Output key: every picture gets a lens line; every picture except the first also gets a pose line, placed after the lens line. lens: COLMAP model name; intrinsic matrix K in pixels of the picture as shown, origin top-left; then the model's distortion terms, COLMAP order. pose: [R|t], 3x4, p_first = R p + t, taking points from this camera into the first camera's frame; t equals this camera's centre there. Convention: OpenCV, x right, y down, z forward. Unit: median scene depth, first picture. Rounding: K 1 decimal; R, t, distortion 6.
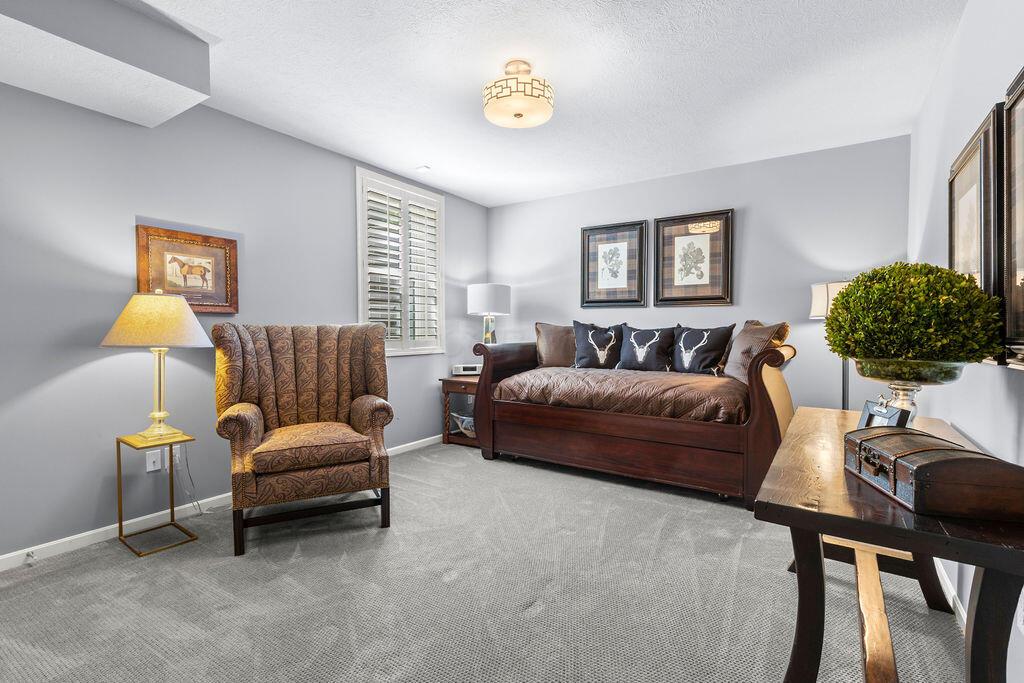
lens RADIAL K [[466.1, 0, 515.1], [0, 466.1, 340.0], [0, 0, 1]] dist [0.004432, 0.000205]
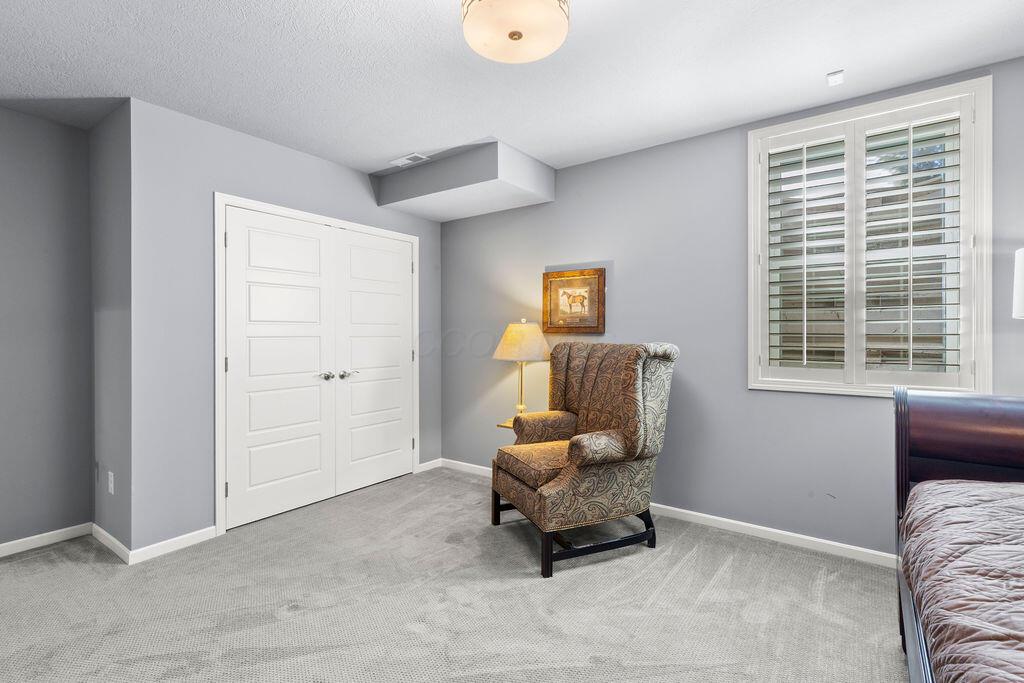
lens RADIAL K [[466.1, 0, 516.0], [0, 466.1, 332.1], [0, 0, 1]] dist [0.004432, 0.000205]
pose [[-0.033513, -0.001287, -0.999437, 0.570183], [-0.021007, 0.999779, -0.000583, -0.058628], [0.999217, 0.020976, -0.033532, 0.894337]]
